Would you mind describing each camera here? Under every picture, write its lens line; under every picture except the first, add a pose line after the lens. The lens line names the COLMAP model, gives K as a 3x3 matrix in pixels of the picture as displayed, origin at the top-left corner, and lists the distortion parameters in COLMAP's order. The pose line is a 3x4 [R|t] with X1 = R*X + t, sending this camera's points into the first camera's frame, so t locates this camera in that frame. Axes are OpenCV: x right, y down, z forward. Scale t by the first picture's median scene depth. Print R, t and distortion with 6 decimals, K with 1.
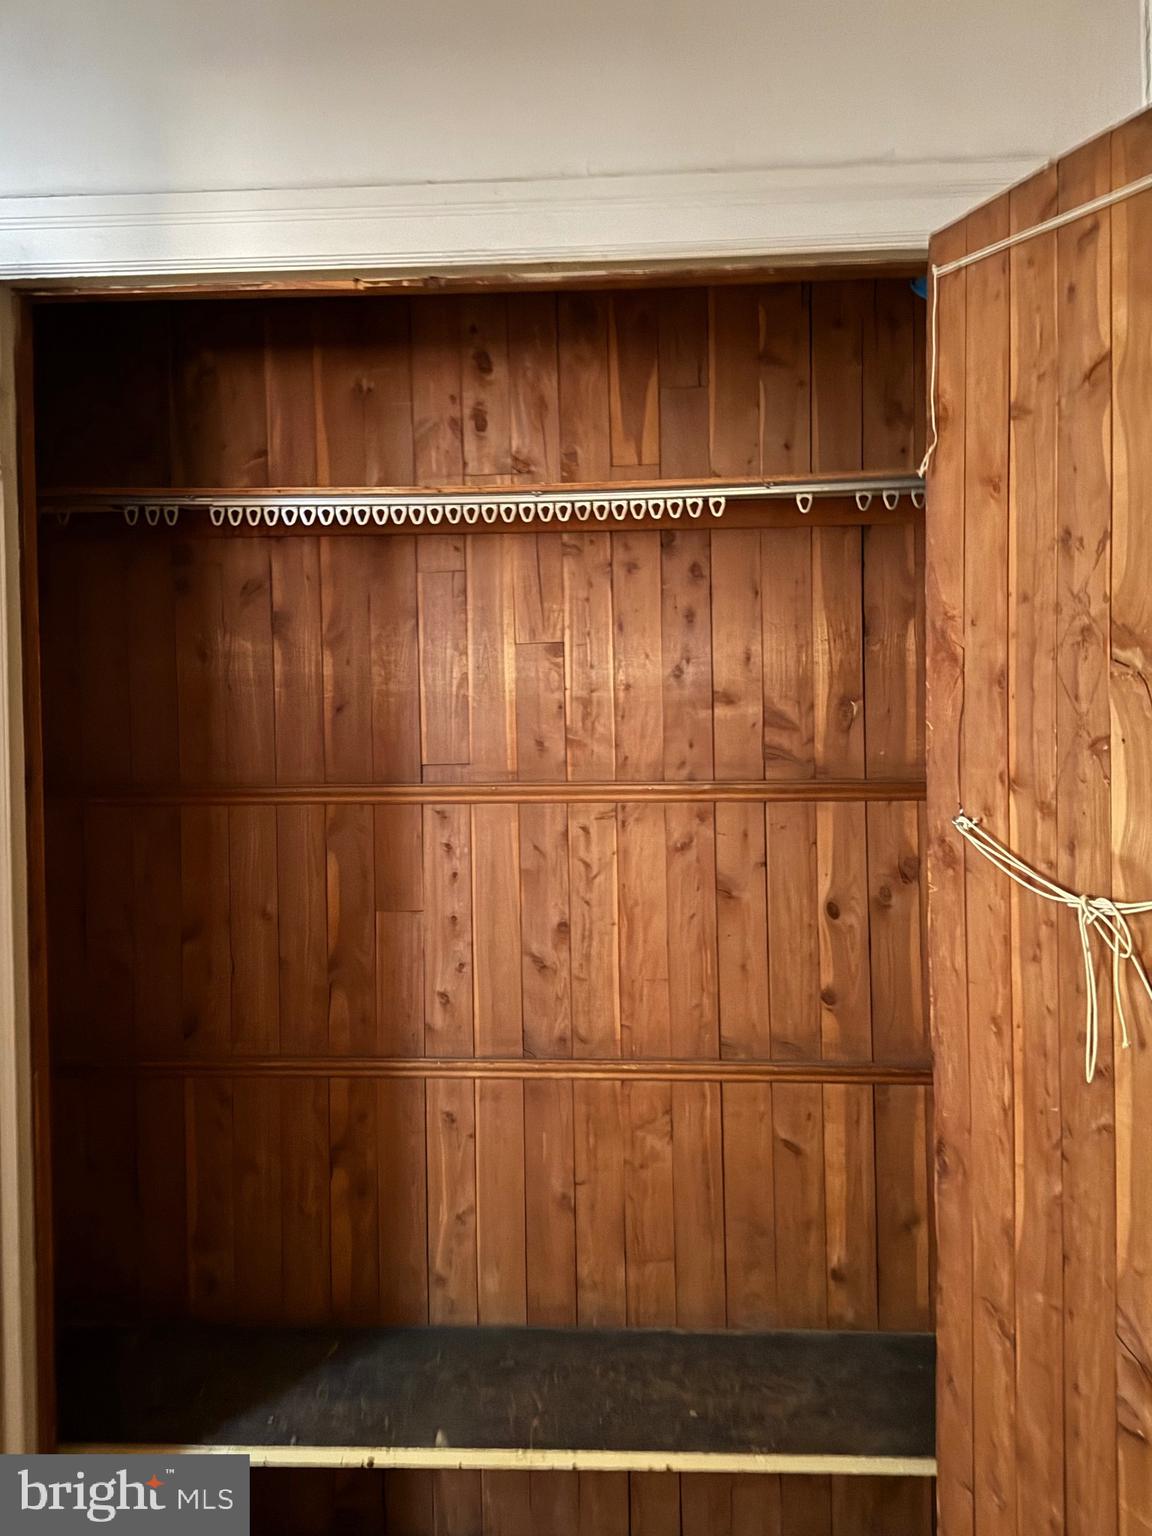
lens RADIAL K [[1455.9, 0, 576.0], [0, 1455.9, 768.0], [0, 0, 1]] dist [0.119124, 0.006143]
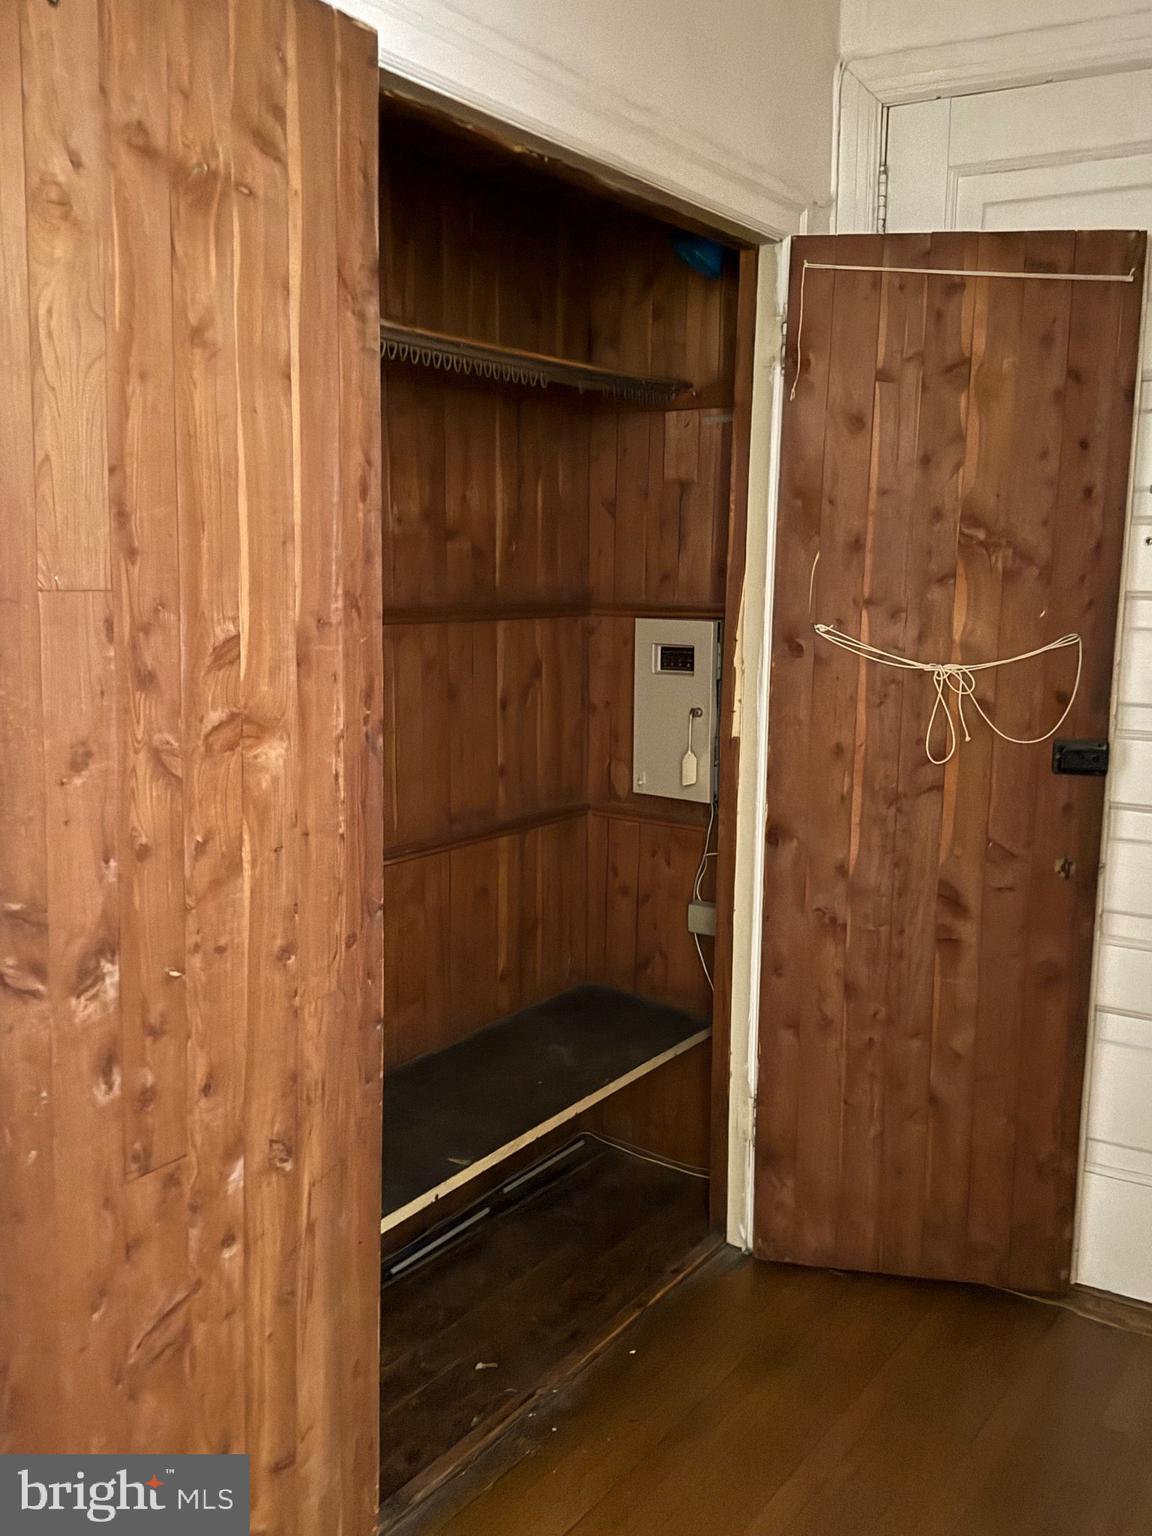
lens RADIAL K [[1455.9, 0, 576.0], [0, 1455.9, 768.0], [0, 0, 1]] dist [0.119124, 0.006143]
pose [[0.468112, -0.108262, 0.877012, -0.928309], [0.000455, 0.992496, 0.122275, -0.004460], [-0.883669, -0.056839, 0.464649, 0.345072]]
